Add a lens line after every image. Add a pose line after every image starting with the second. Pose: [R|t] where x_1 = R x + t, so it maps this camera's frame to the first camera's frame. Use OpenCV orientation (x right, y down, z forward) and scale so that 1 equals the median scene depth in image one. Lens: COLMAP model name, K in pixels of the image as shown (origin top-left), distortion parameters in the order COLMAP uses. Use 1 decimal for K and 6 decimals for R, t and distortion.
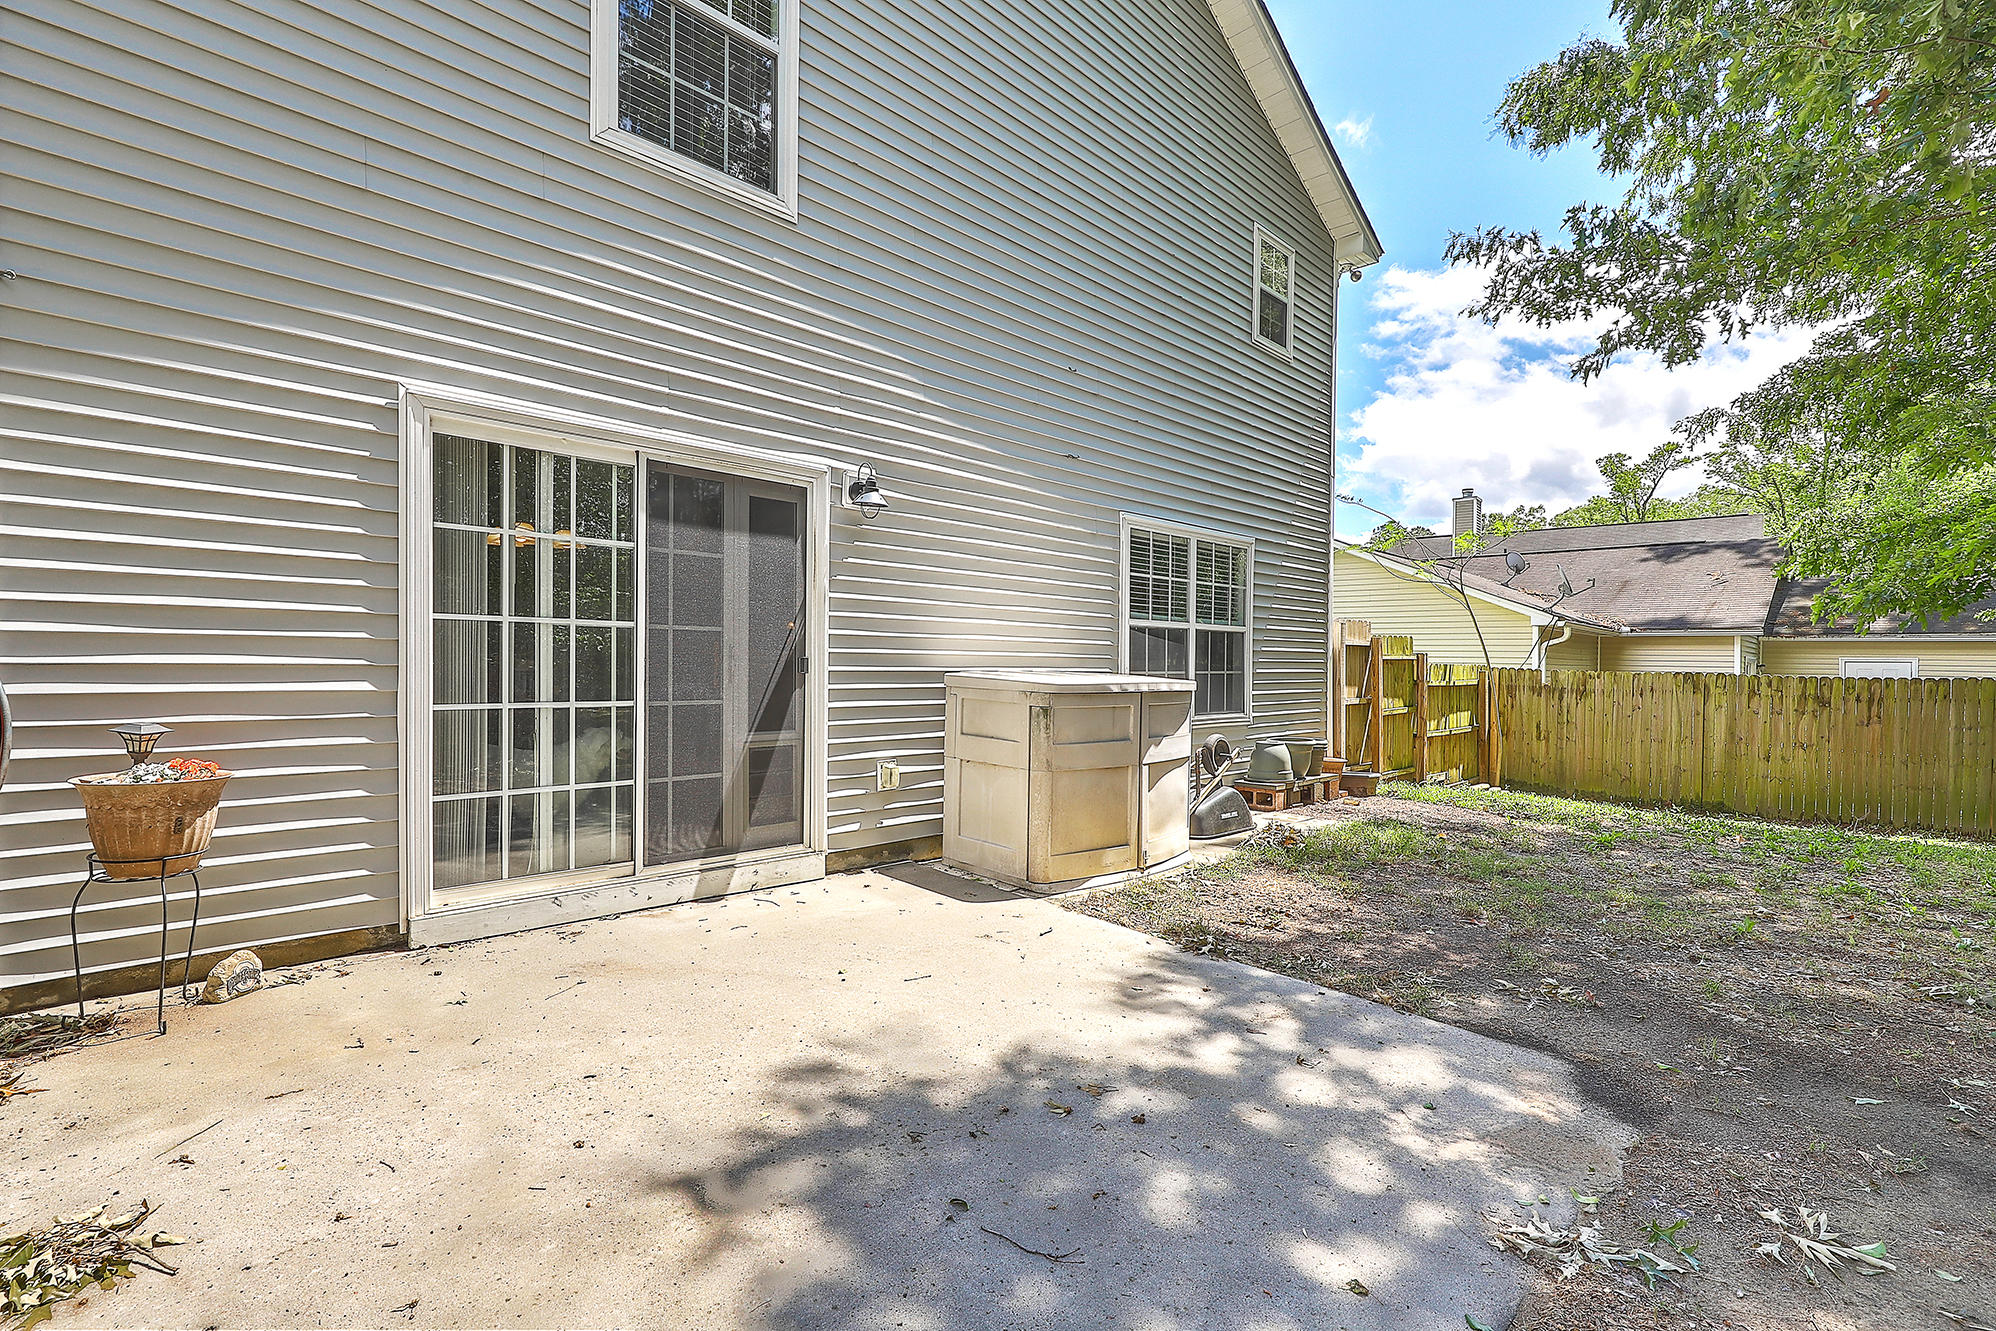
lens RADIAL K [[893.7, 0, 995.0], [0, 893.7, 680.1], [0, 0, 1]] dist [0.001636, 0.000018]
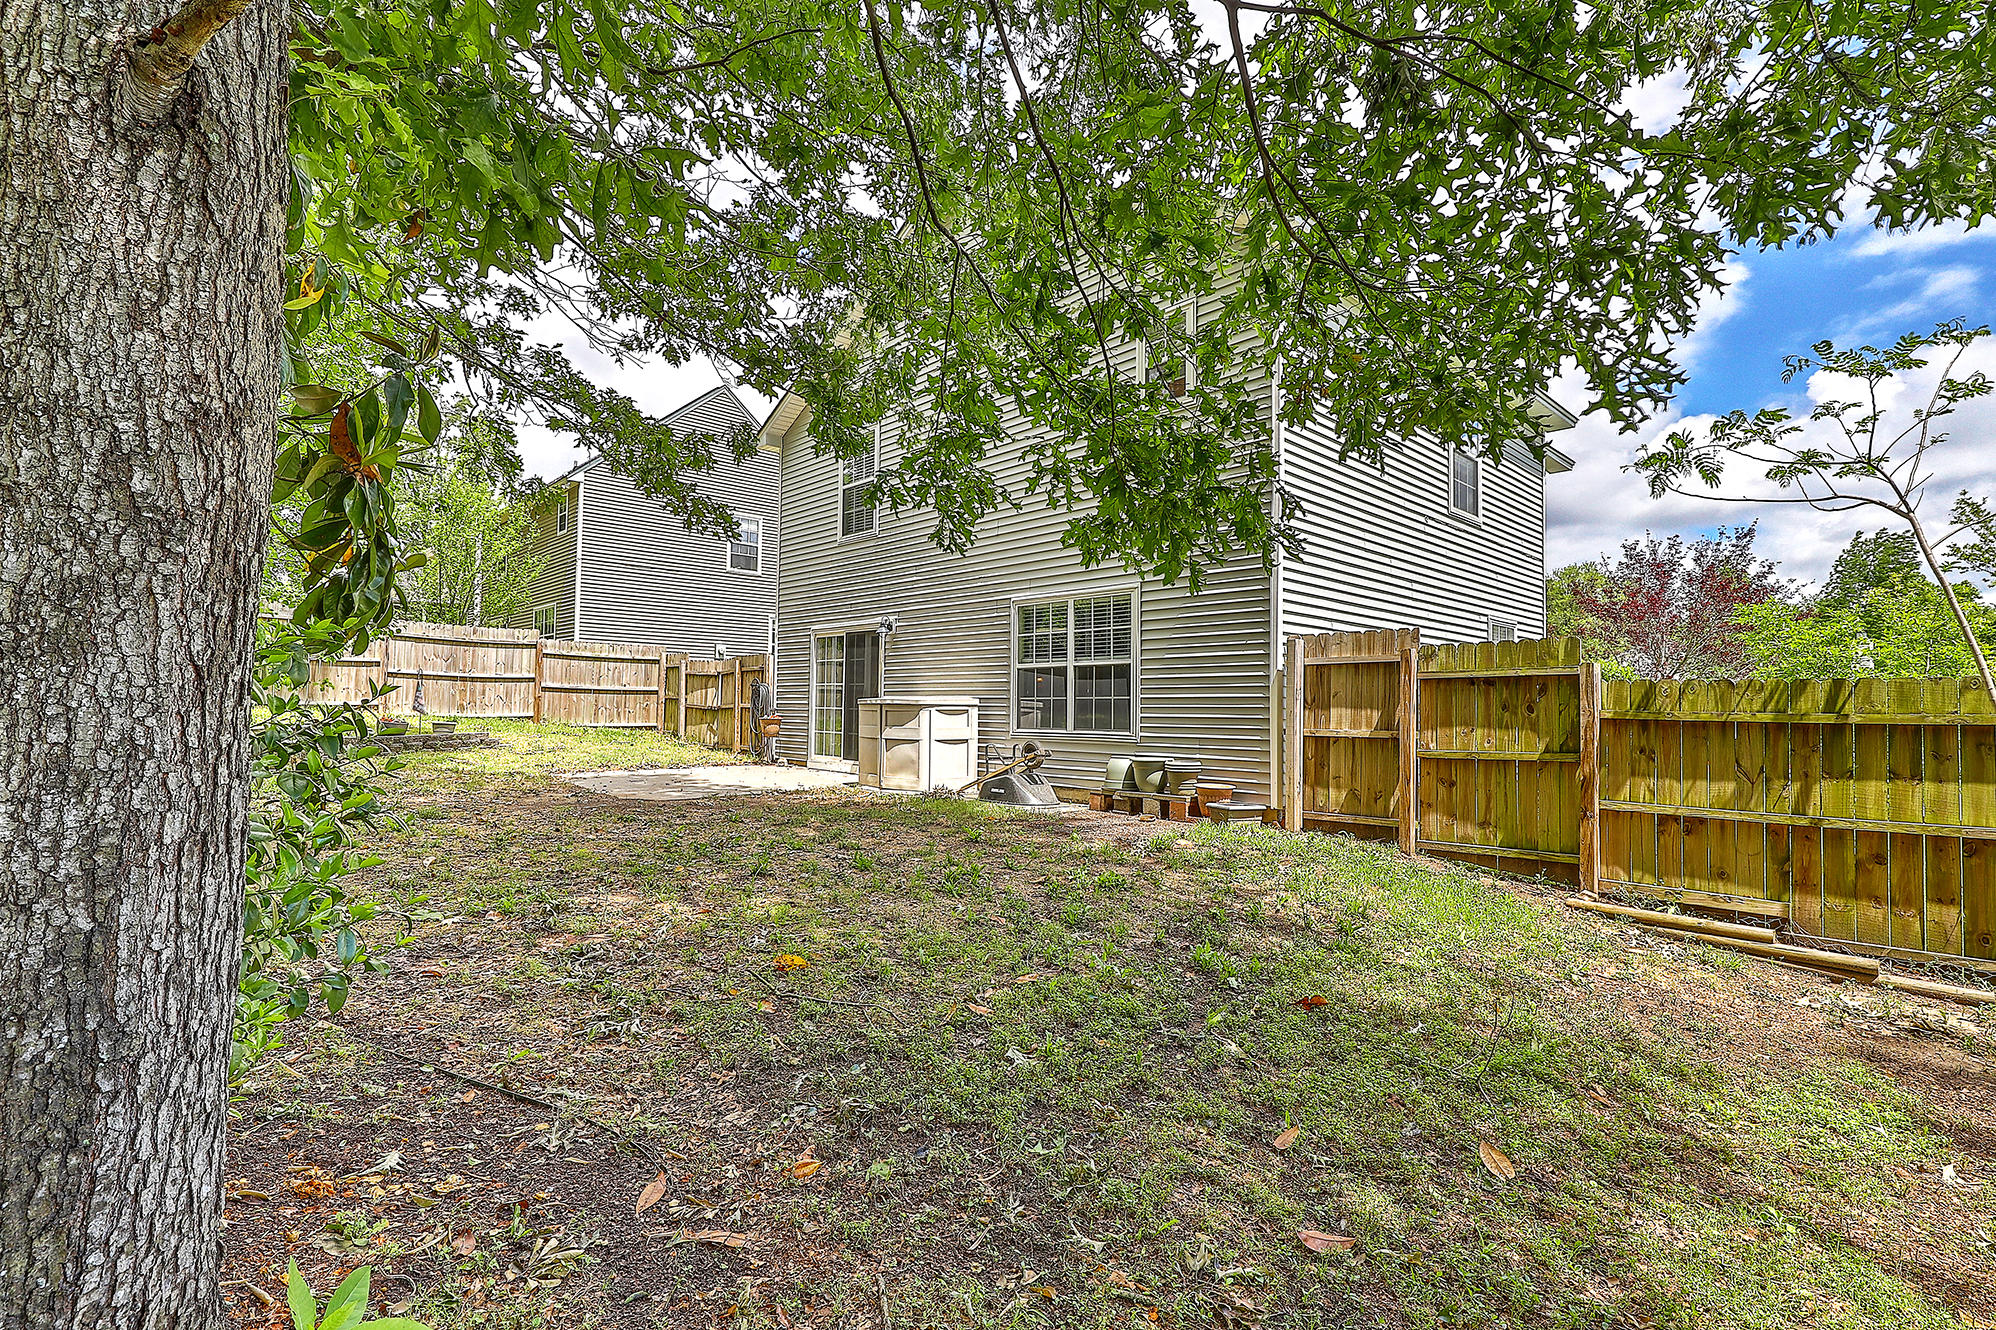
lens RADIAL K [[903.7, 0, 998.0], [0, 903.7, 665.0], [0, 0, 1]] dist [-0.000540, -0.000184]
pose [[-0.024848, -0.064948, -0.997579, 2.364930], [-0.035041, 0.997331, -0.064059, 0.050750], [0.999077, 0.033364, -0.027058, 1.367243]]
